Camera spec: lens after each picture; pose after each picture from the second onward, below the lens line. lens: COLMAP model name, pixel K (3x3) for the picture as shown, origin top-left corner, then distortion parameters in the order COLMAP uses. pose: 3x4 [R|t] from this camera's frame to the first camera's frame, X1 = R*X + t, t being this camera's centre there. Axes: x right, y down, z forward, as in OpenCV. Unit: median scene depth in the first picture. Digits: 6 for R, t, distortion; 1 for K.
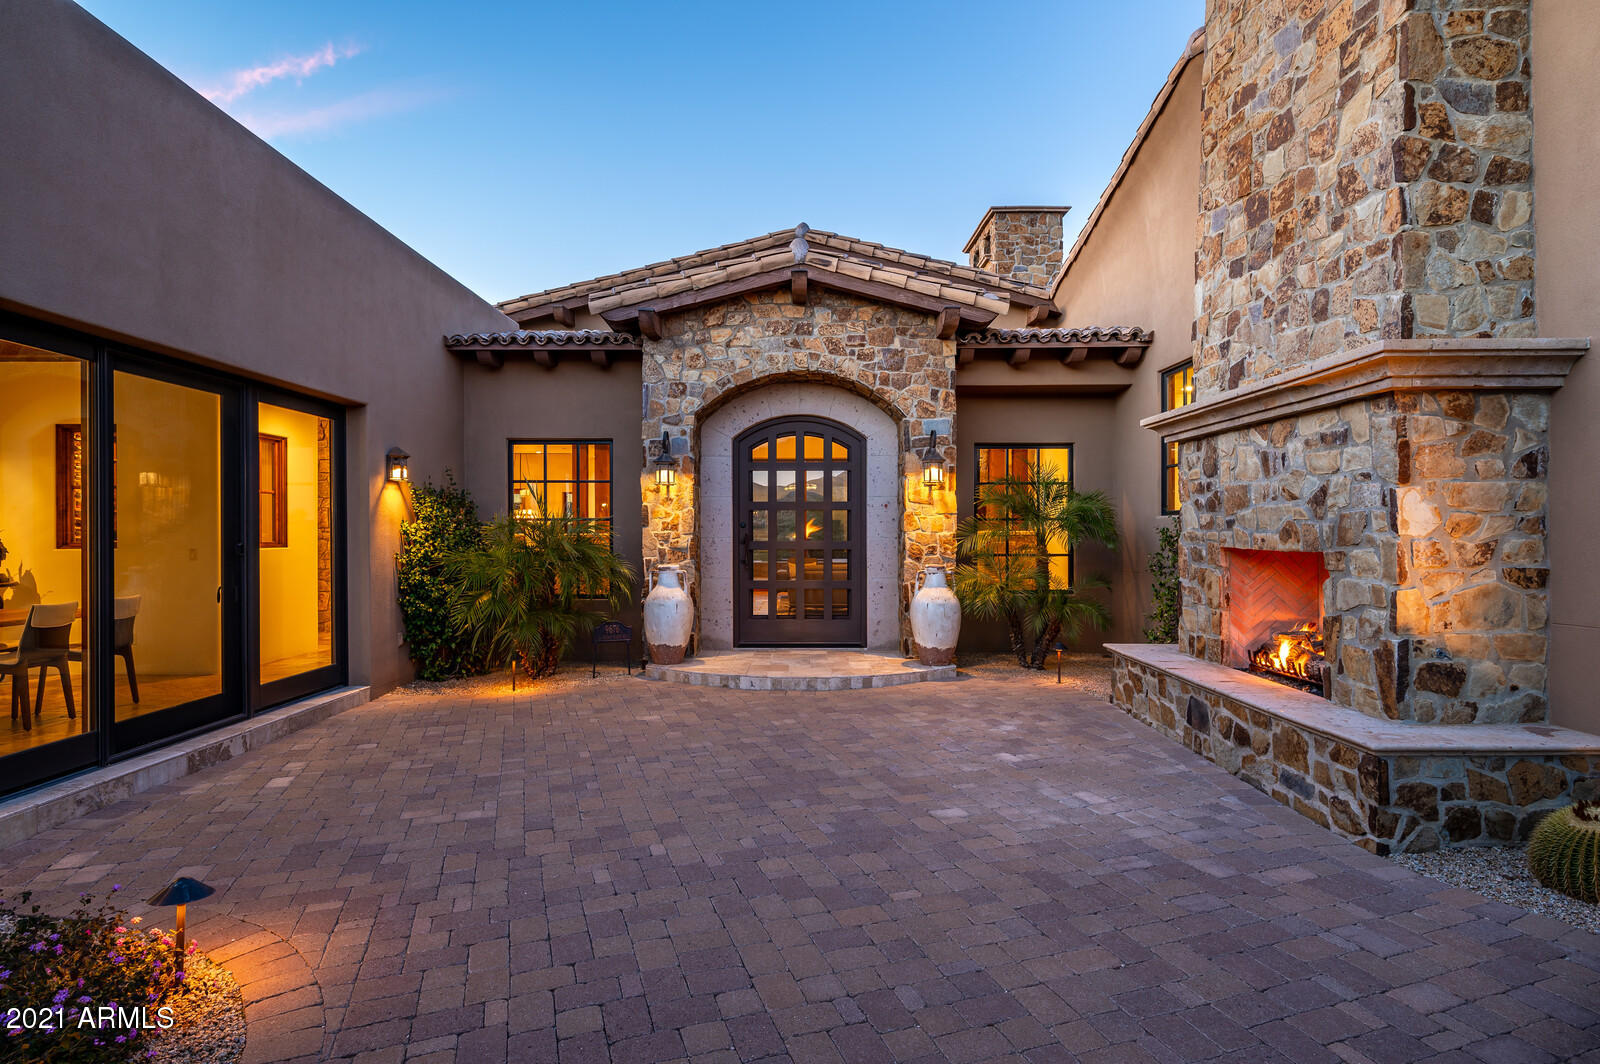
lens RADIAL K [[830.5, 0, 782.5], [0, 830.5, 532.1], [0, 0, 1]] dist [0.001271, -0.000544]
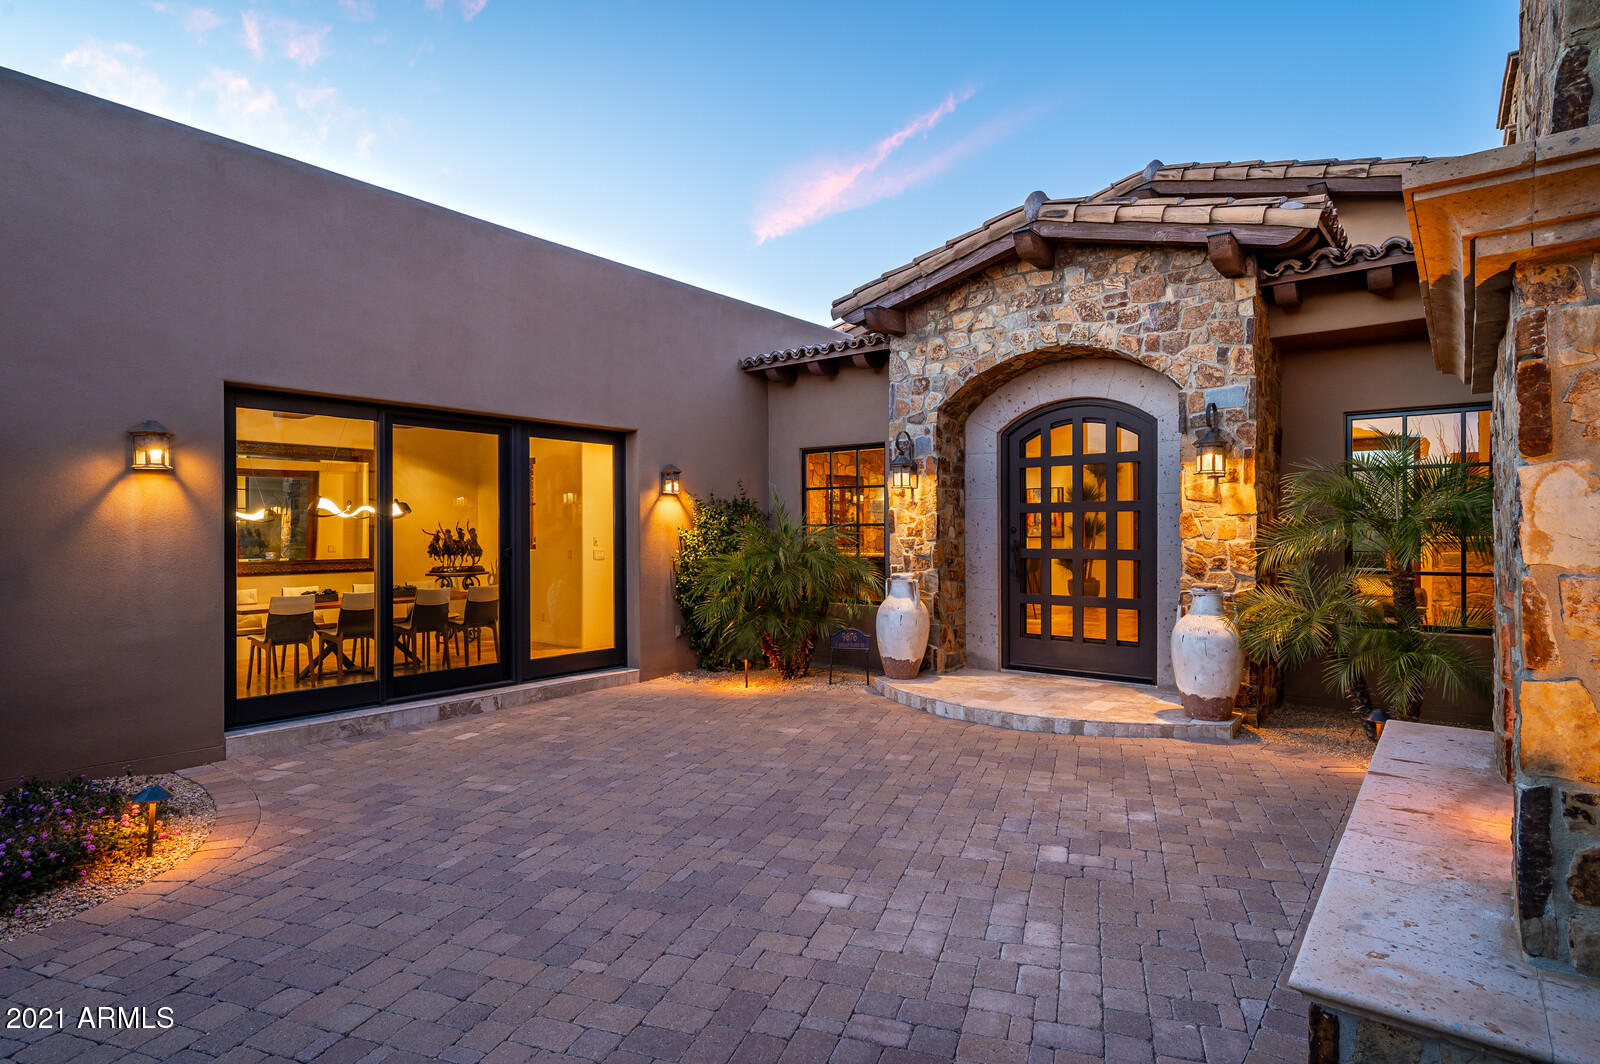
lens RADIAL K [[830.5, 0, 782.5], [0, 830.5, 532.1], [0, 0, 1]] dist [0.001271, -0.000544]
pose [[0.785539, -0.001146, -0.618811, 0.340494], [0.001494, 0.999999, 0.000044, -0.007627], [0.618811, -0.000959, 0.785540, 0.176670]]
